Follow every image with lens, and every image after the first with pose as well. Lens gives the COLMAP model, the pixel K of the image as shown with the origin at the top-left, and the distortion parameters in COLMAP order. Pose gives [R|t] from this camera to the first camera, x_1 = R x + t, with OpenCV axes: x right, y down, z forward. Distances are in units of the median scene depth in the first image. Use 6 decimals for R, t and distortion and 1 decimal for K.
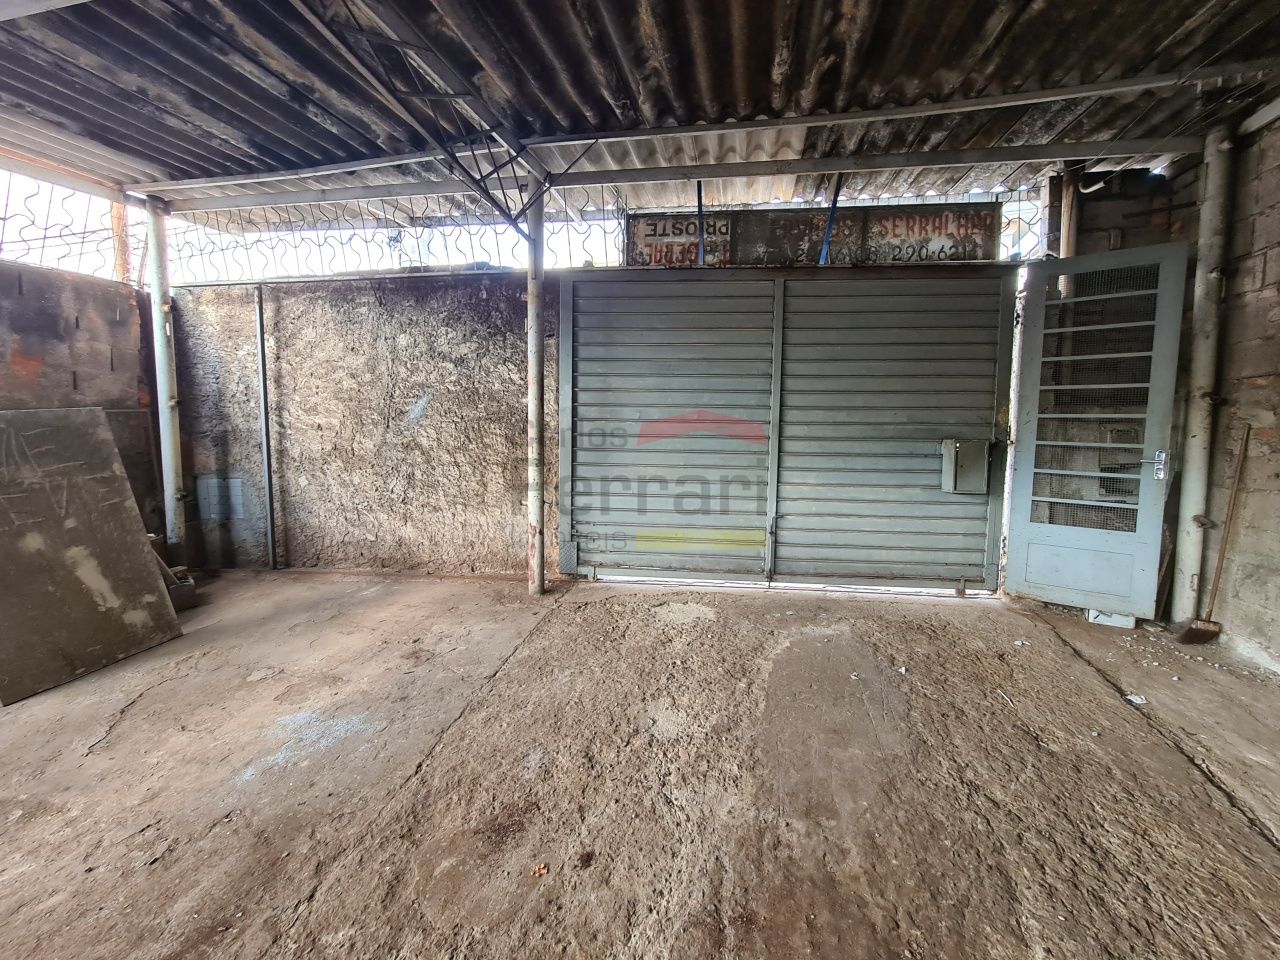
lens RADIAL K [[522.2, 0, 634.5], [0, 522.2, 480.8], [0, 0, 1]] dist [-0.002377, 0.000448]
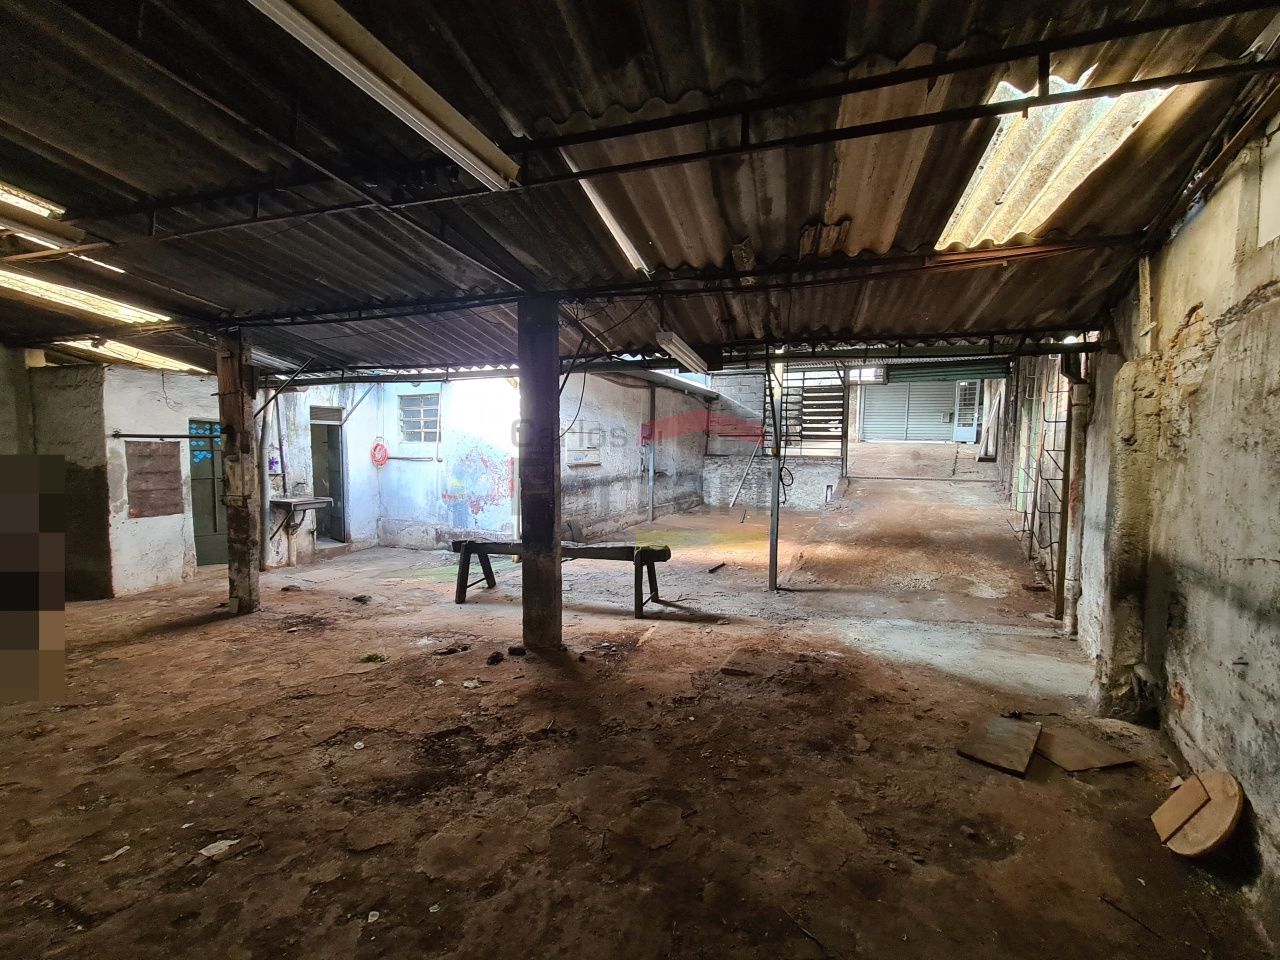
lens RADIAL K [[522.2, 0, 641.3], [0, 522.2, 479.8], [0, 0, 1]] dist [-0.002377, 0.000448]
pose [[0.967042, 0.023539, -0.253525, -0.939762], [-0.028253, 0.999489, -0.014968, 0.727638], [0.253043, 0.021638, 0.967213, -4.617779]]
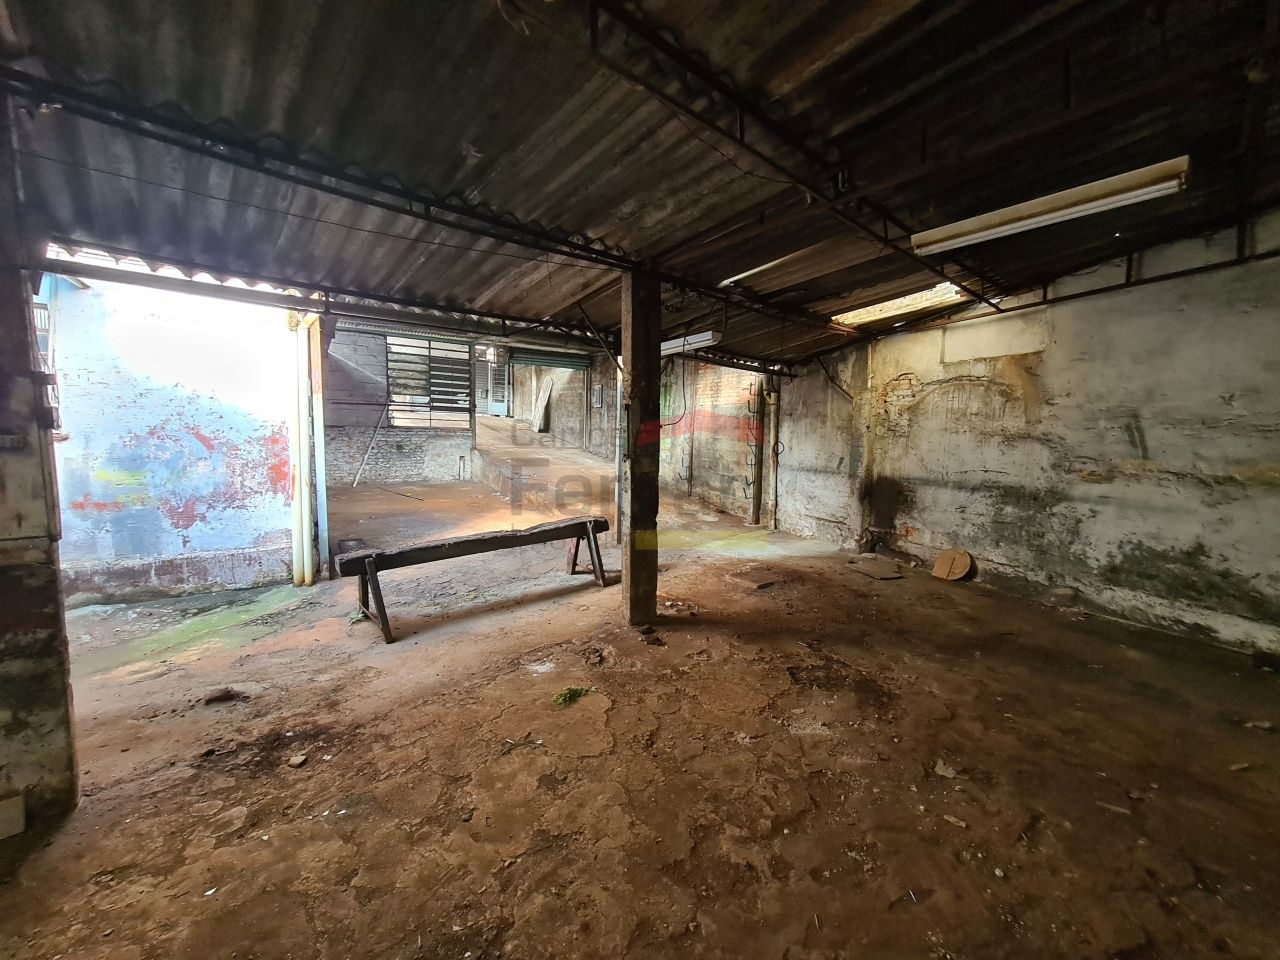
lens RADIAL K [[522.2, 0, 642.0], [0, 522.2, 480.8], [0, 0, 1]] dist [-0.002377, 0.000448]
pose [[0.717276, -0.052232, 0.694829, -2.178551], [0.027550, 0.998533, 0.046622, 0.712706], [-0.696244, -0.014299, 0.717663, -4.399304]]
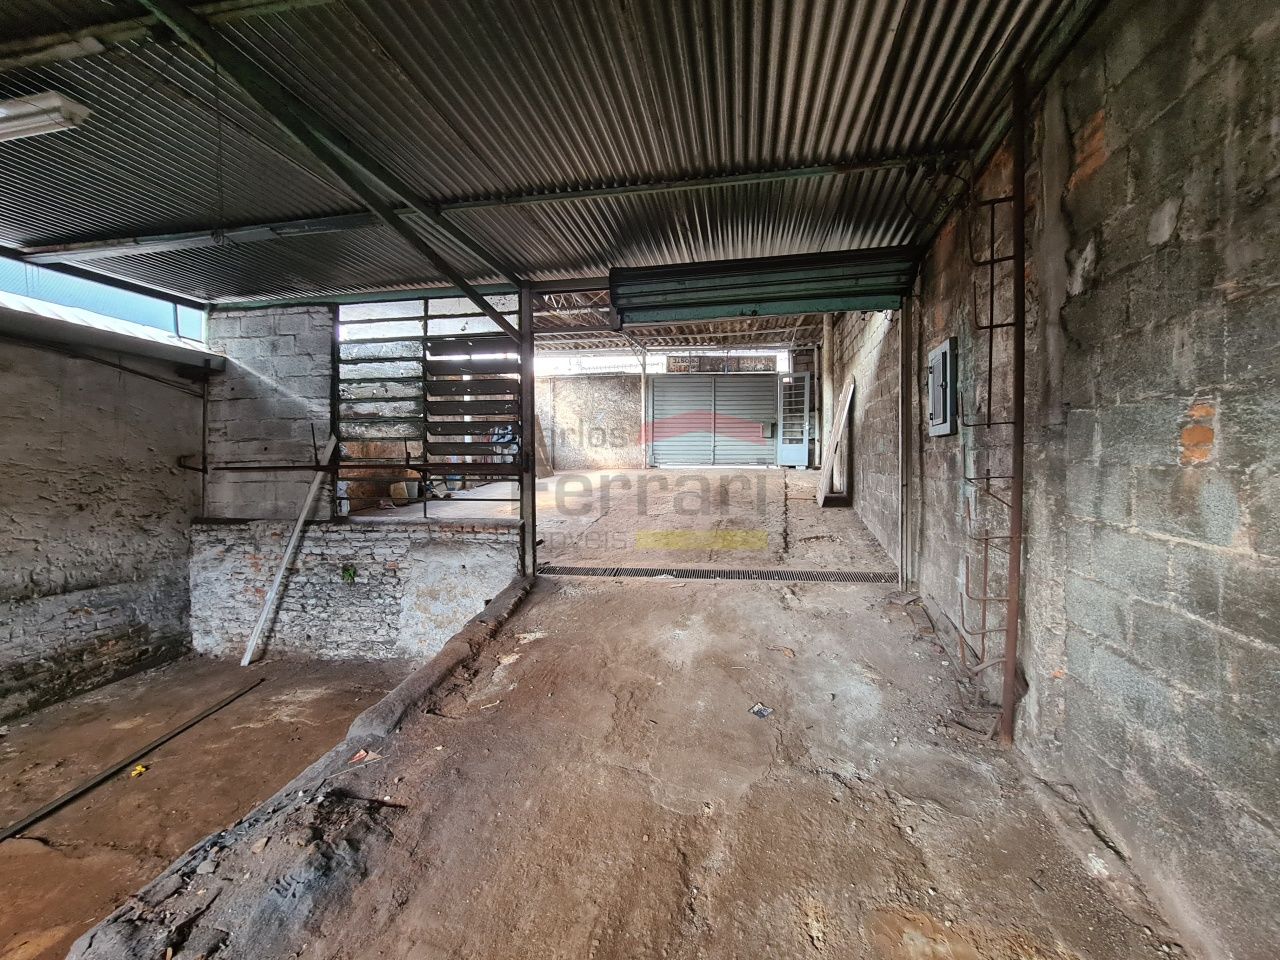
lens RADIAL K [[522.2, 0, 641.3], [0, 522.2, 482.4], [0, 0, 1]] dist [-0.002377, 0.000448]
pose [[0.999470, -0.012720, 0.029965, -0.300682], [0.014290, 0.998503, -0.052806, 0.472102], [-0.029249, 0.053206, 0.998155, -2.343087]]
